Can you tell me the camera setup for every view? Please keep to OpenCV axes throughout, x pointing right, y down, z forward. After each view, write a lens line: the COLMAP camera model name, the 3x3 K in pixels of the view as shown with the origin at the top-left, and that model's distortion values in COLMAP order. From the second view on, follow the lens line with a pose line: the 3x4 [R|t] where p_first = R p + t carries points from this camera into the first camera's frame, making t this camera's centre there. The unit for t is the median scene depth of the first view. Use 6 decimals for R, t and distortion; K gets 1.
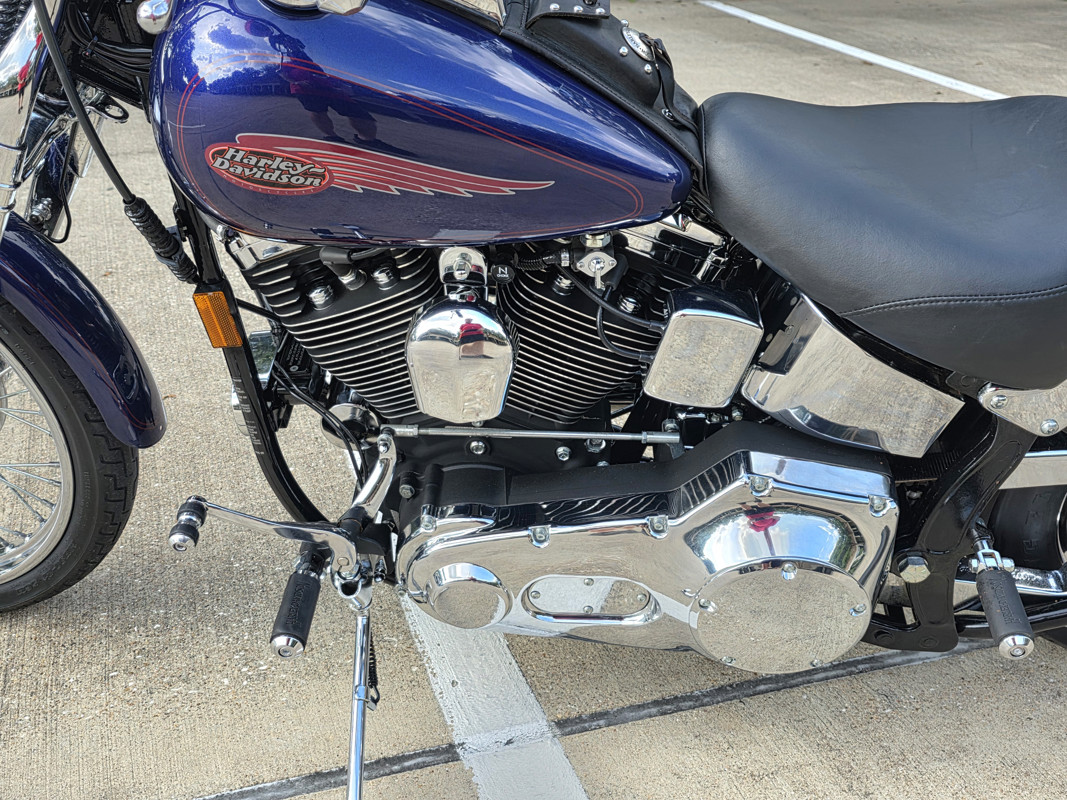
lens RADIAL K [[1203.5, 0, 526.6], [0, 1203.5, 422.8], [0, 0, 1]] dist [0.071811, 0.000000]
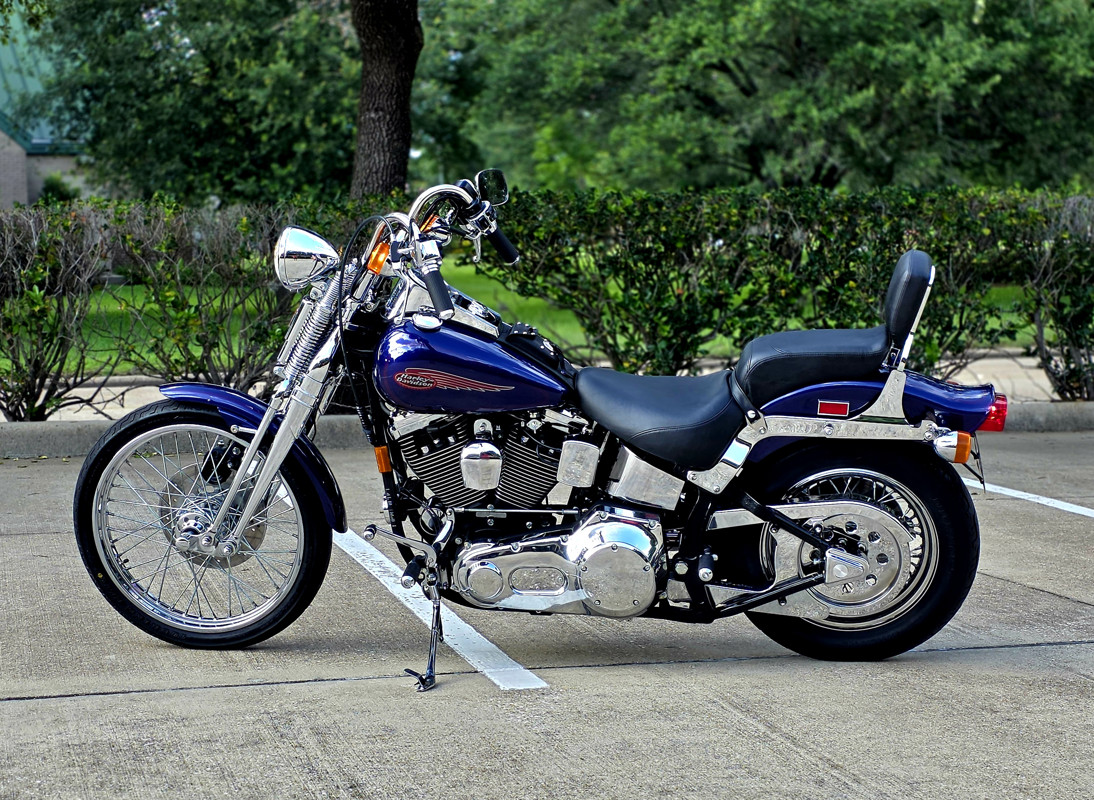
lens RADIAL K [[2140.6, 0, 551.8], [0, 2140.6, 409.9], [0, 0, 1]] dist [0.126906, 0.000000]
pose [[0.998415, -0.011633, -0.055065, 0.318497], [-0.009993, 0.926215, -0.376863, 1.432650], [0.055386, 0.376816, 0.924631, -2.972486]]
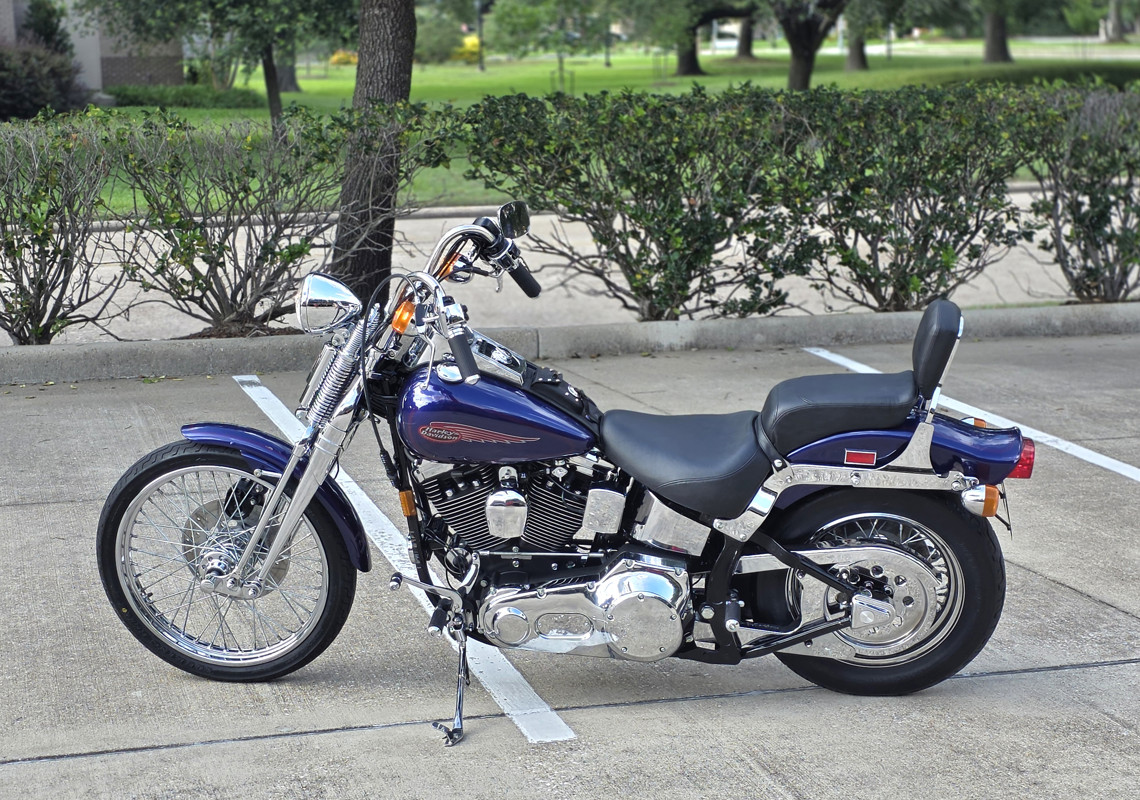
lens RADIAL K [[2173.2, 0, 566.1], [0, 2173.2, 391.9], [0, 0, 1]] dist [0.121131, 0.000000]
pose [[0.998638, -0.014031, -0.050251, 0.280497], [-0.001786, 0.953404, -0.301692, 1.008039], [0.052143, 0.301371, 0.952080, -3.166273]]
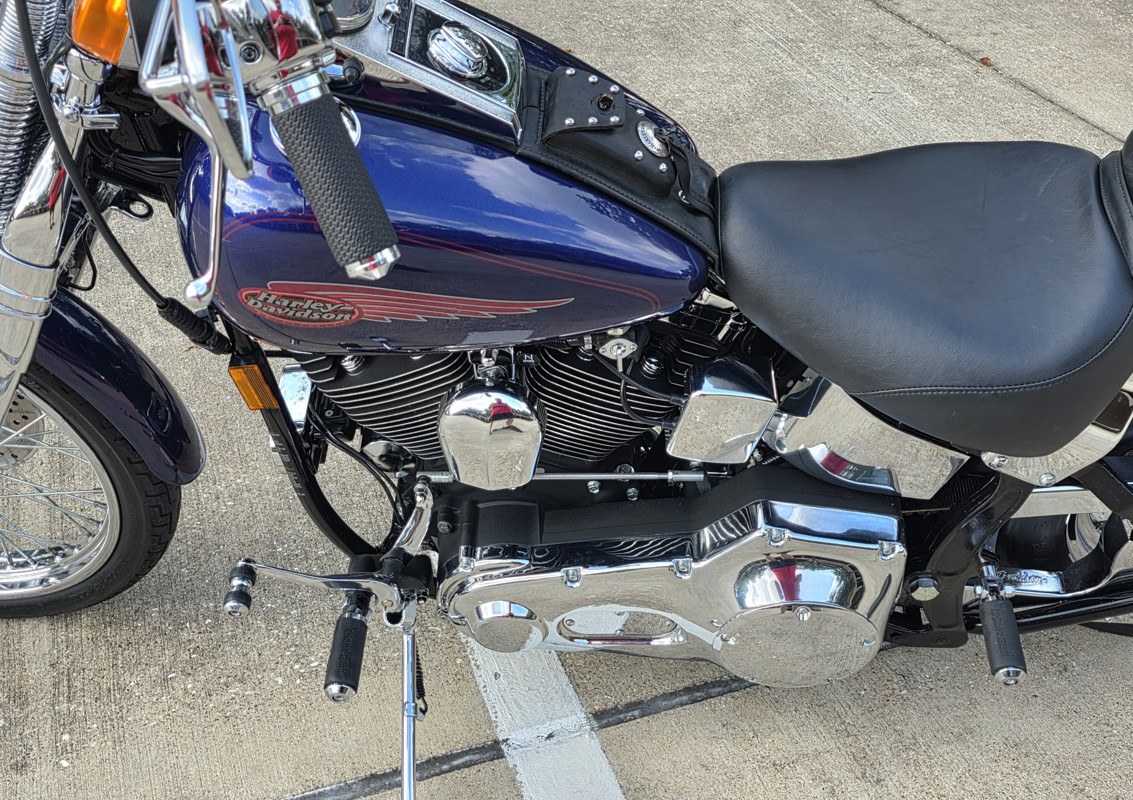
lens RADIAL K [[1308.2, 0, 589.0], [0, 1308.2, 449.8], [0, 0, 1]] dist [0.098003, 0.000000]
pose [[0.999593, -0.026617, 0.010259, 0.017559], [0.024282, 0.982682, 0.183703, -0.232232], [-0.014971, -0.183379, 0.982928, -0.116633]]
